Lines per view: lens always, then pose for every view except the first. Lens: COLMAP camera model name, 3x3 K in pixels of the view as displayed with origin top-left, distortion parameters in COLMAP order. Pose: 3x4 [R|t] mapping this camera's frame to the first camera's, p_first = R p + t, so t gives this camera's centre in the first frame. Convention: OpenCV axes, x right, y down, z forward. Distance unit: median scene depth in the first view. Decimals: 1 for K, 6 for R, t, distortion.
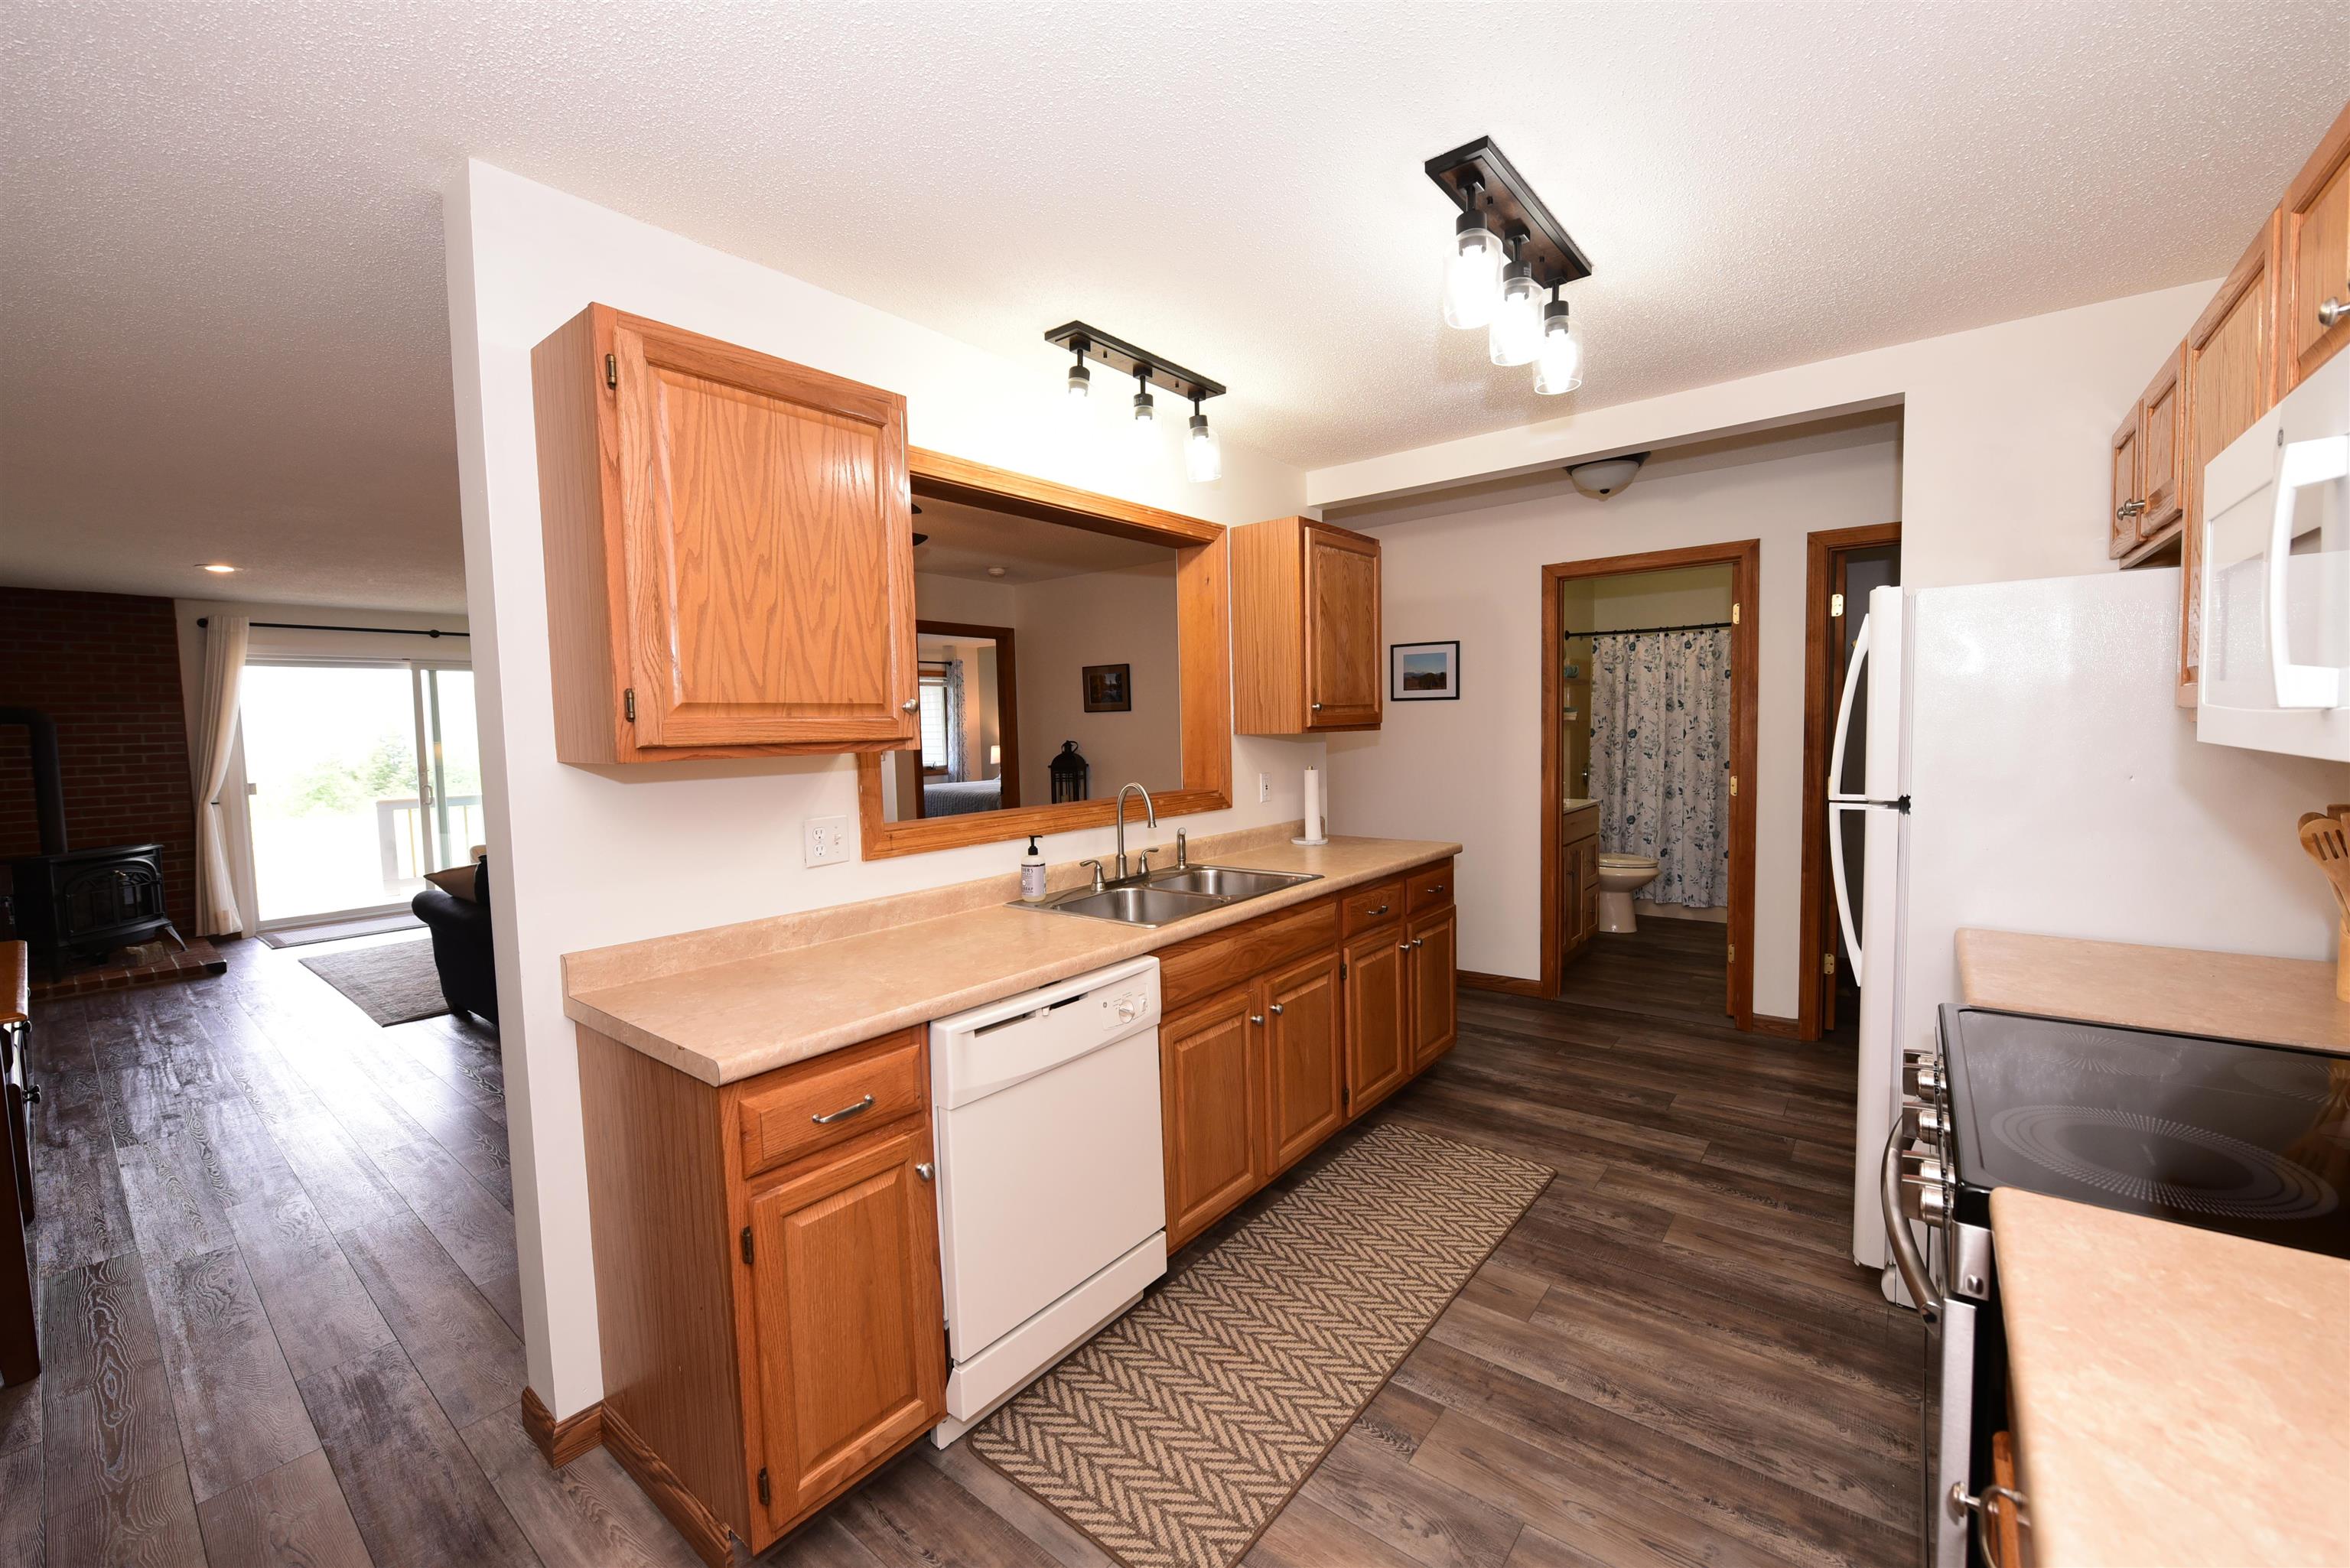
lens RADIAL K [[929.9, 0, 1184.5], [0, 929.9, 781.1], [0, 0, 1]] dist [-0.008183, -0.000239]
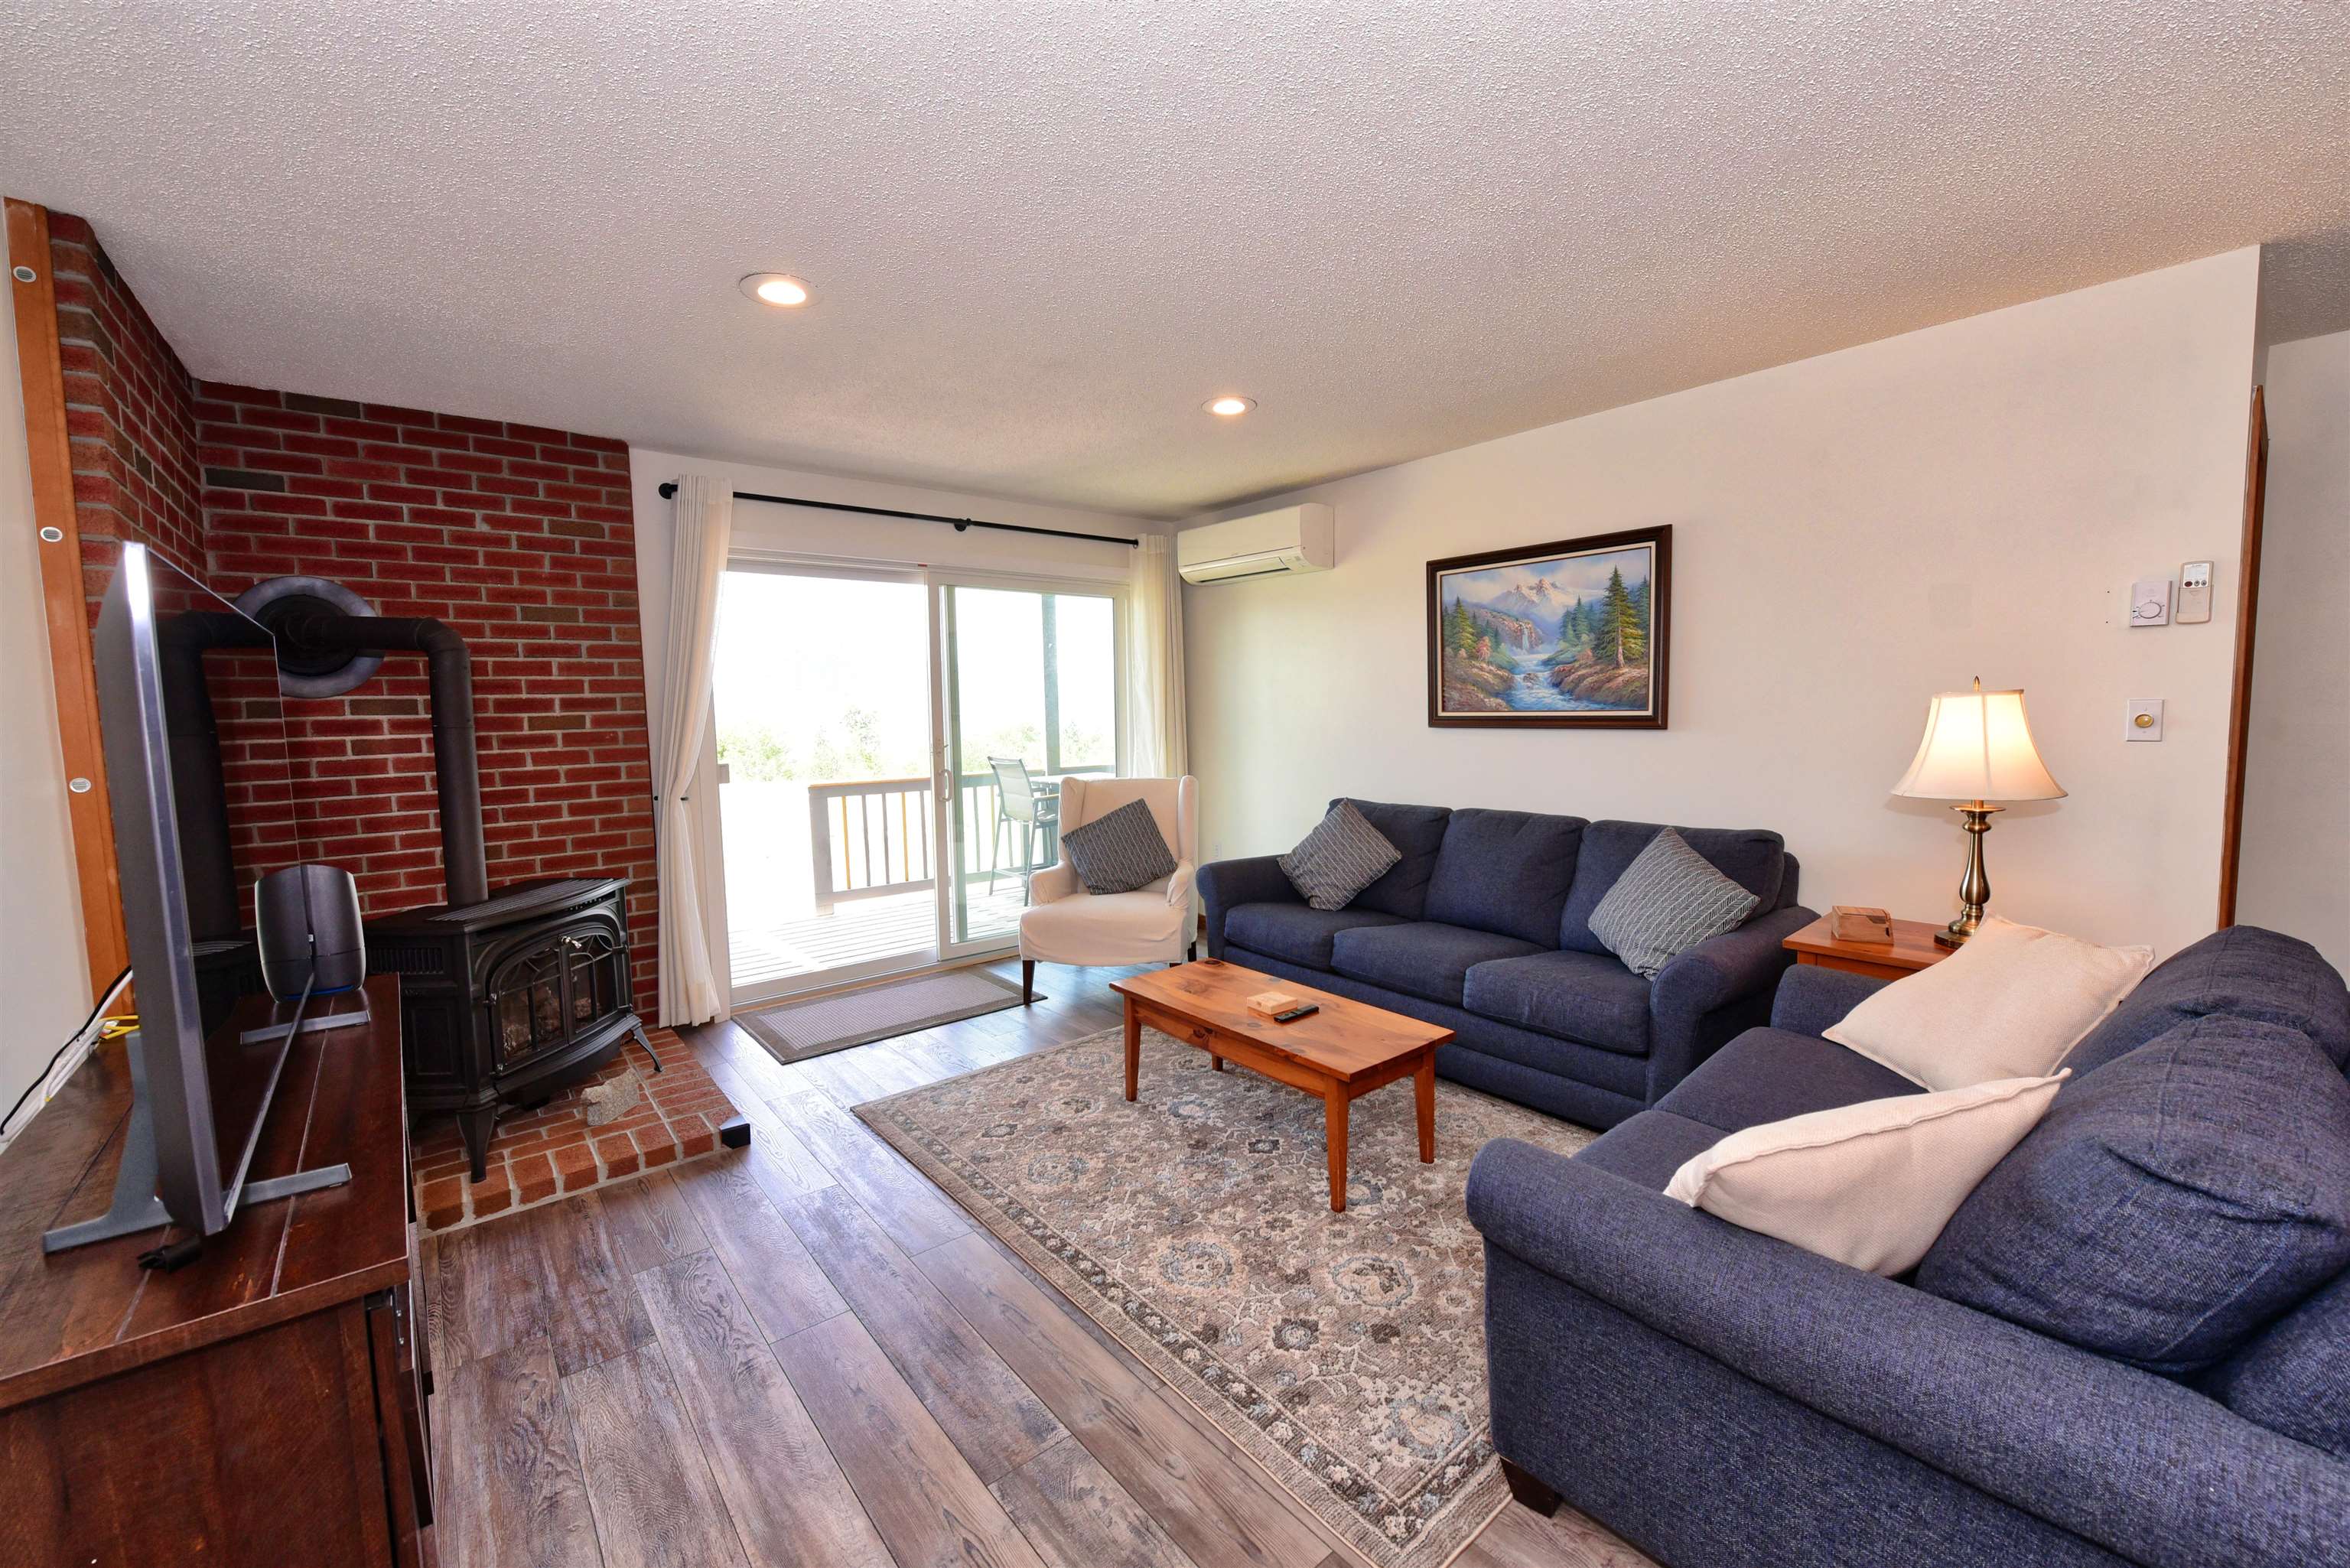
lens RADIAL K [[929.9, 0, 1184.5], [0, 929.9, 781.1], [0, 0, 1]] dist [-0.008183, -0.000239]
pose [[0.979087, 0.020920, -0.202361, -0.818157], [-0.016032, 0.999539, 0.025765, -0.009946], [0.202807, -0.021982, 0.978972, 0.640461]]
